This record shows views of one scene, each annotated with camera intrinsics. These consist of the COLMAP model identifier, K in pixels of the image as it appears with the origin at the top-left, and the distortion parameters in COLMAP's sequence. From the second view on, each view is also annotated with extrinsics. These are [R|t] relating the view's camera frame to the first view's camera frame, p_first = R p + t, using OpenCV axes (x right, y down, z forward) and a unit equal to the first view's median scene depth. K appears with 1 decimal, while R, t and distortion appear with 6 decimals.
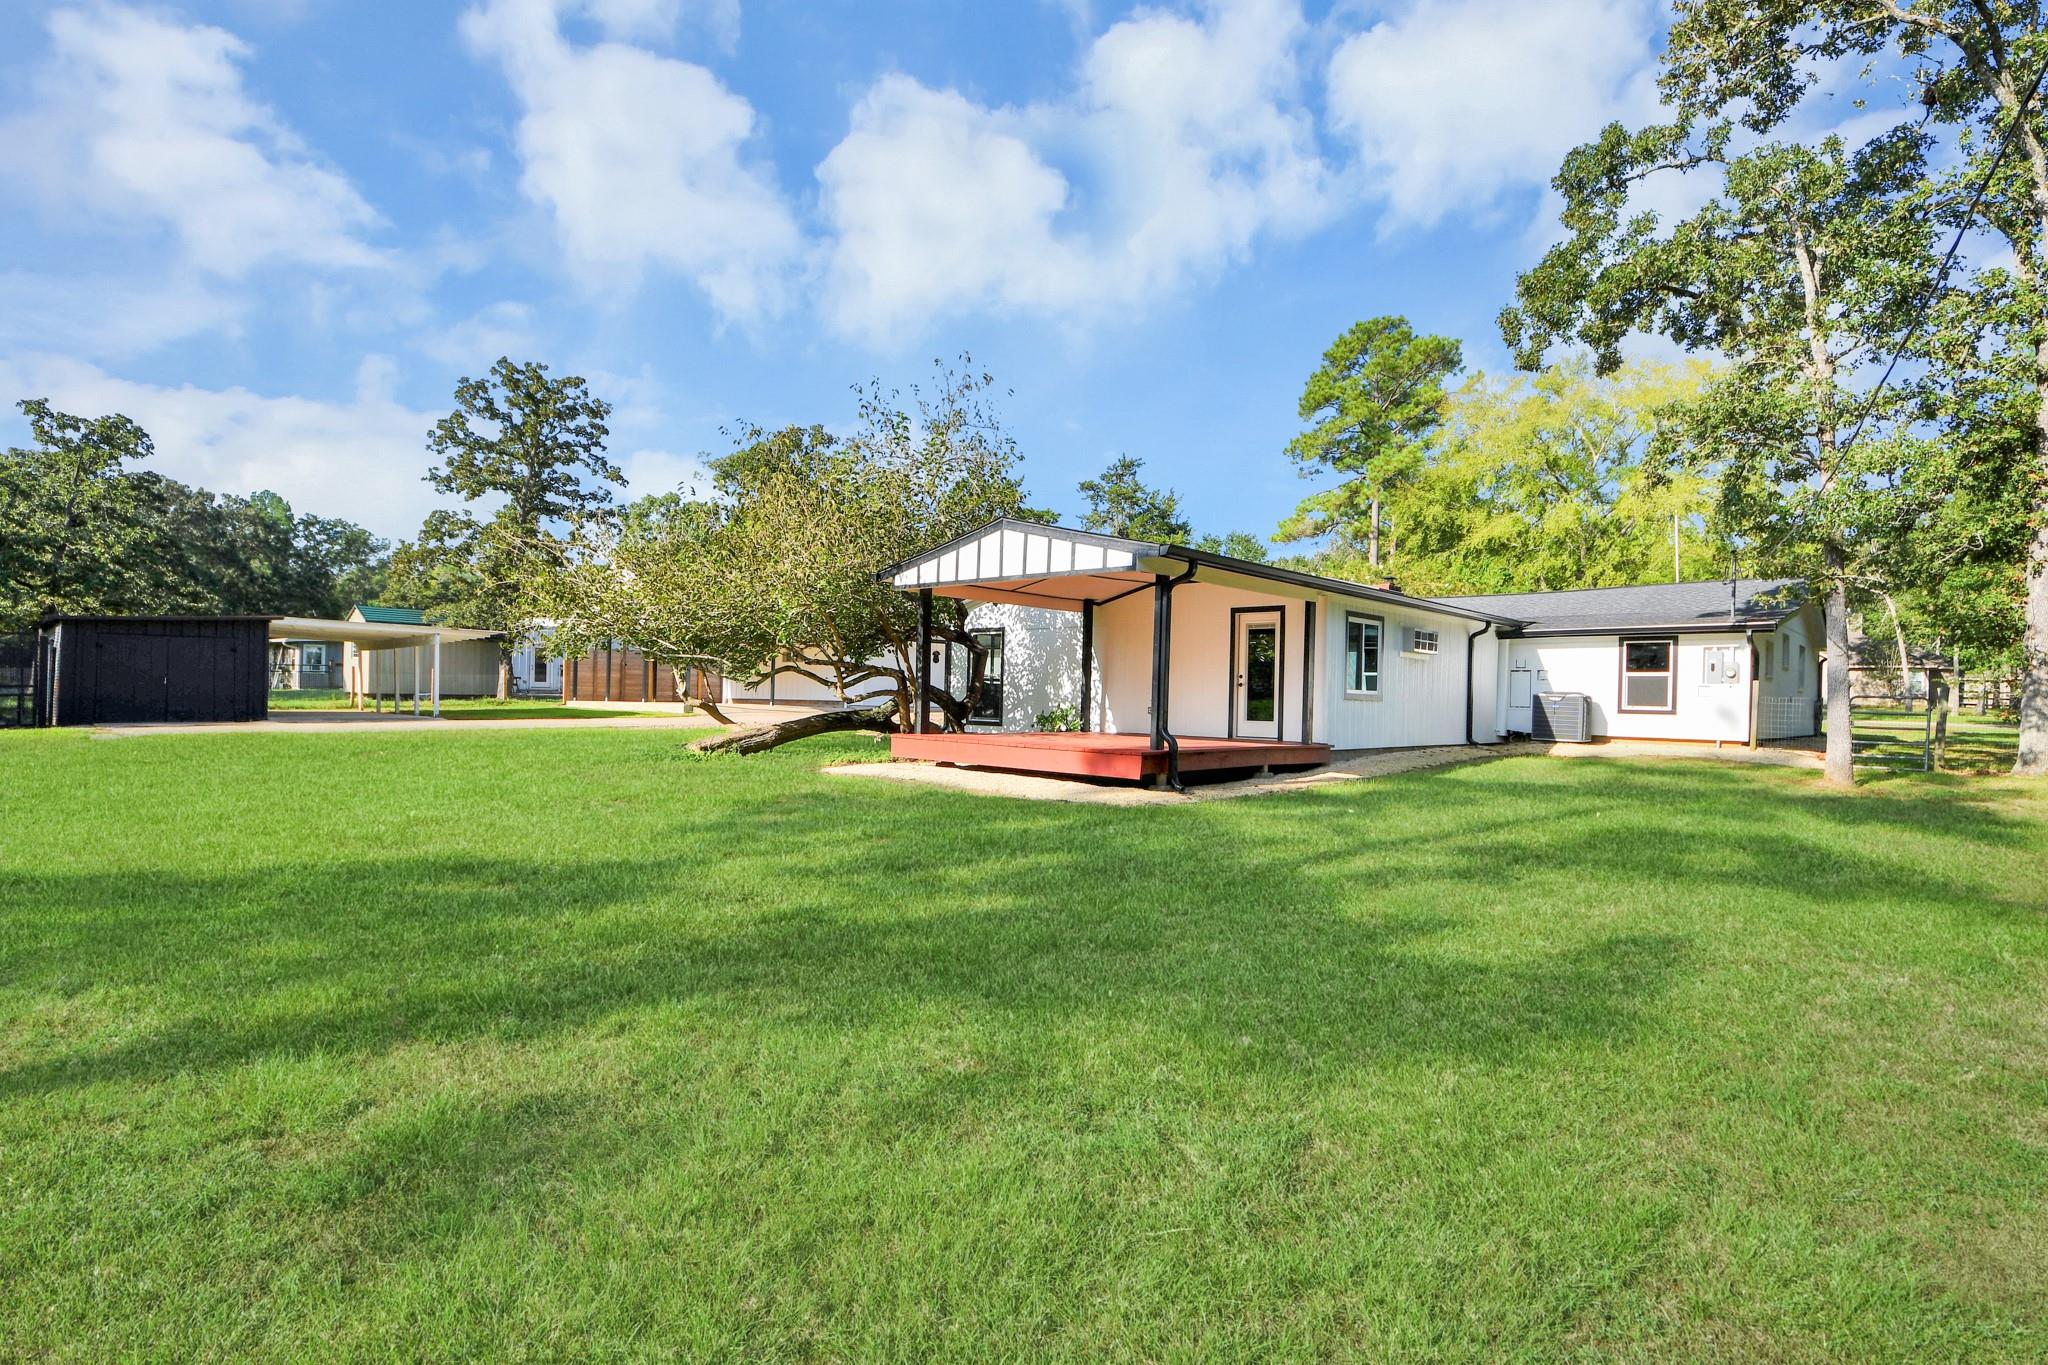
lens RADIAL K [[985.9, 0, 1024.0], [0, 985.9, 668.1], [0, 0, 1]] dist [-0.001217, 0.000095]
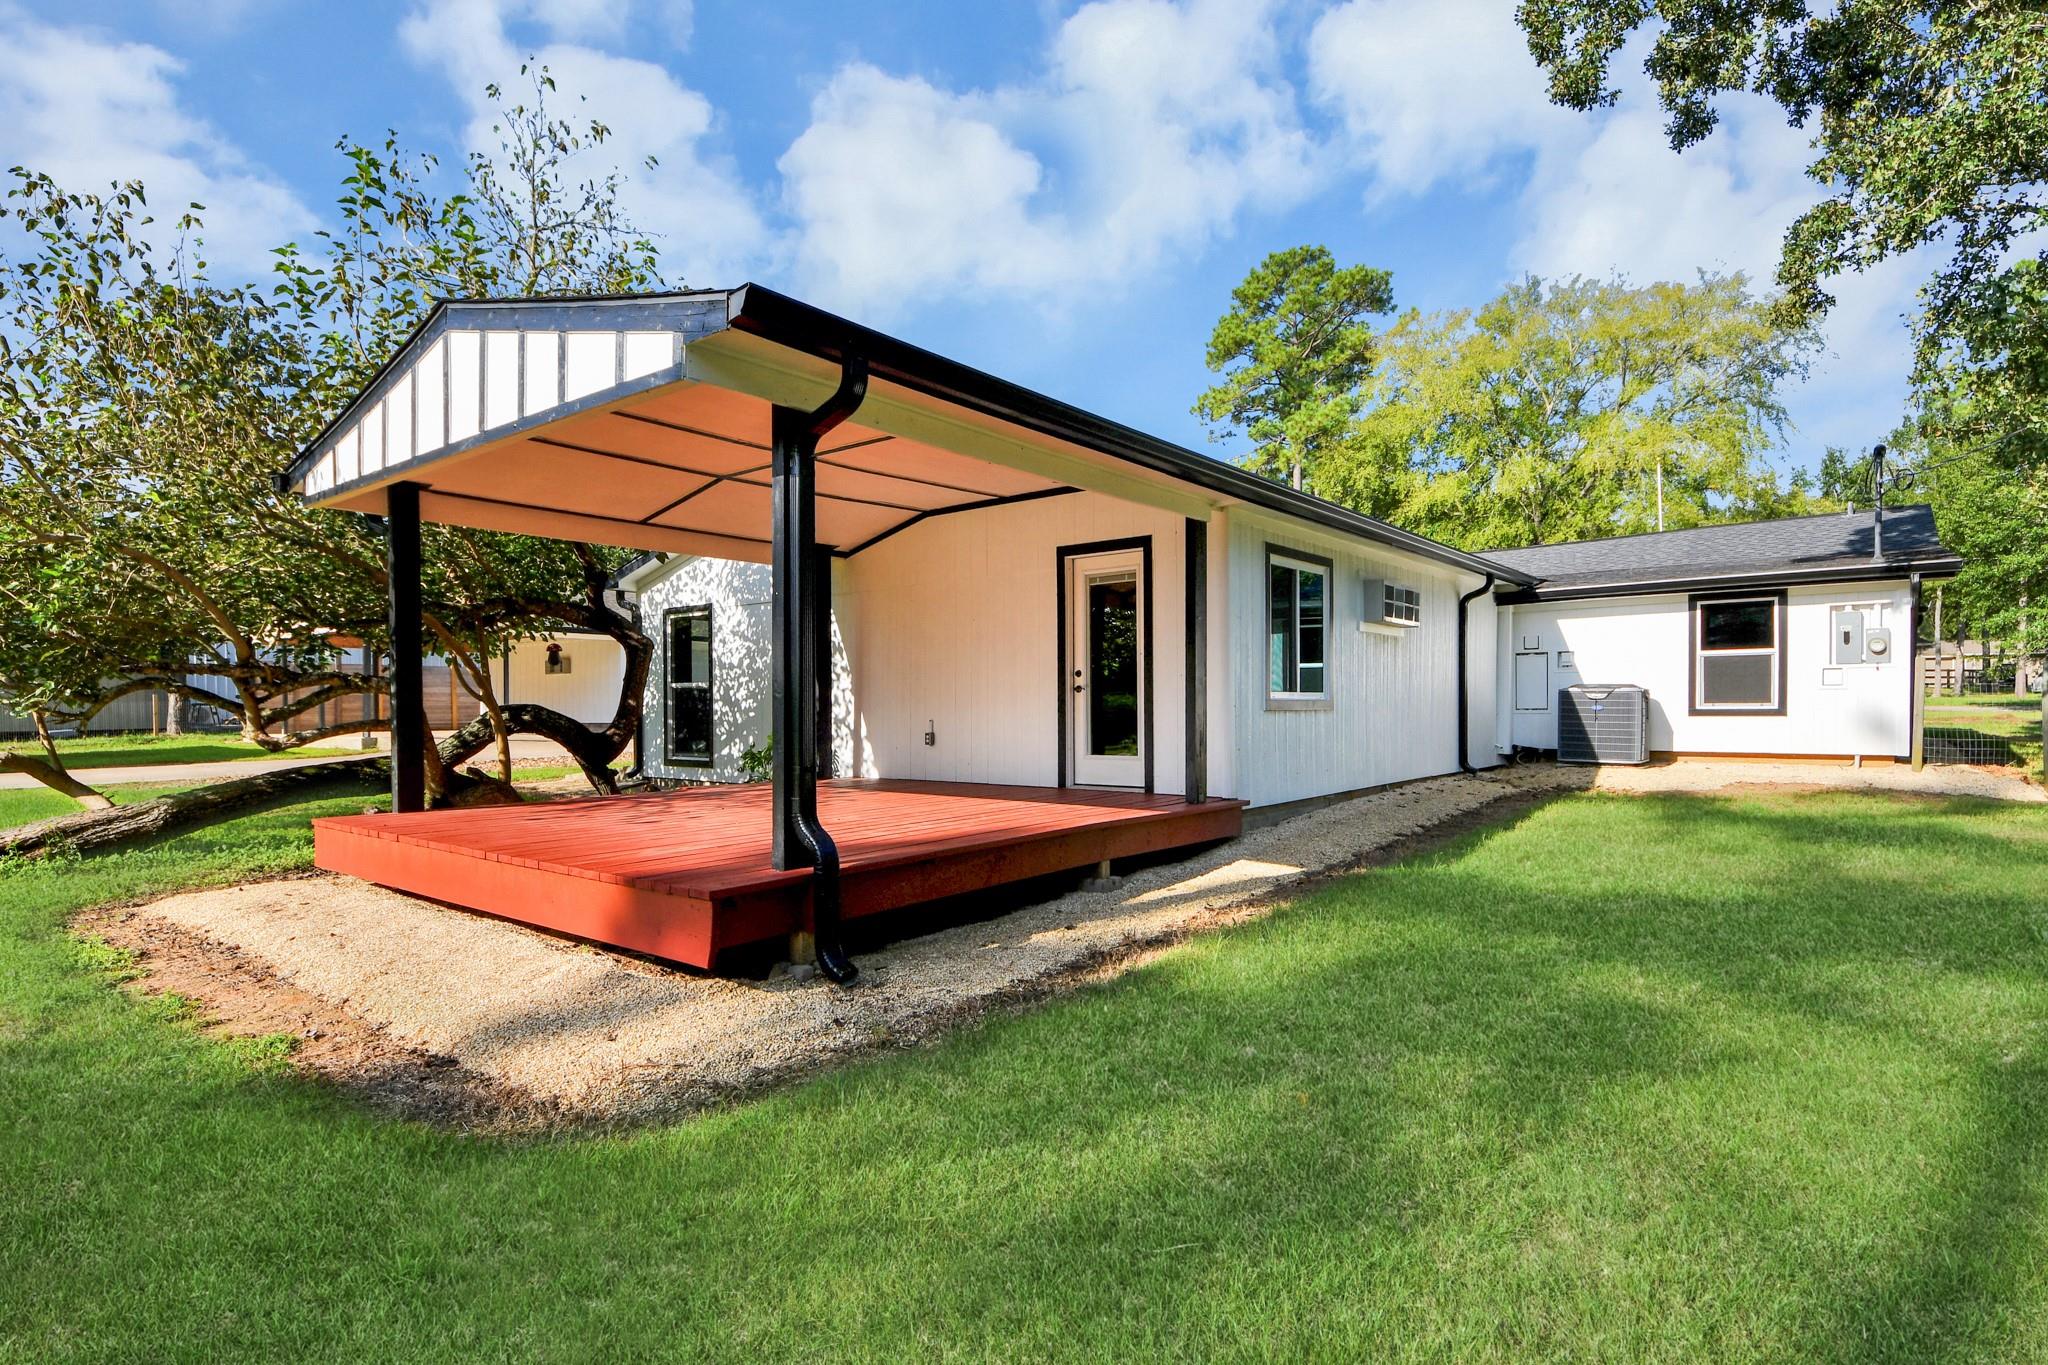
lens RADIAL K [[1033.0, 0, 1024.0], [0, 1033.0, 682.5], [0, 0, 1]] dist [-0.000284, -0.000690]
pose [[0.996155, -0.029274, 0.082570, 0.118088], [0.028552, 0.999543, 0.009911, 0.005676], [-0.082823, -0.007515, 0.996536, 0.360920]]
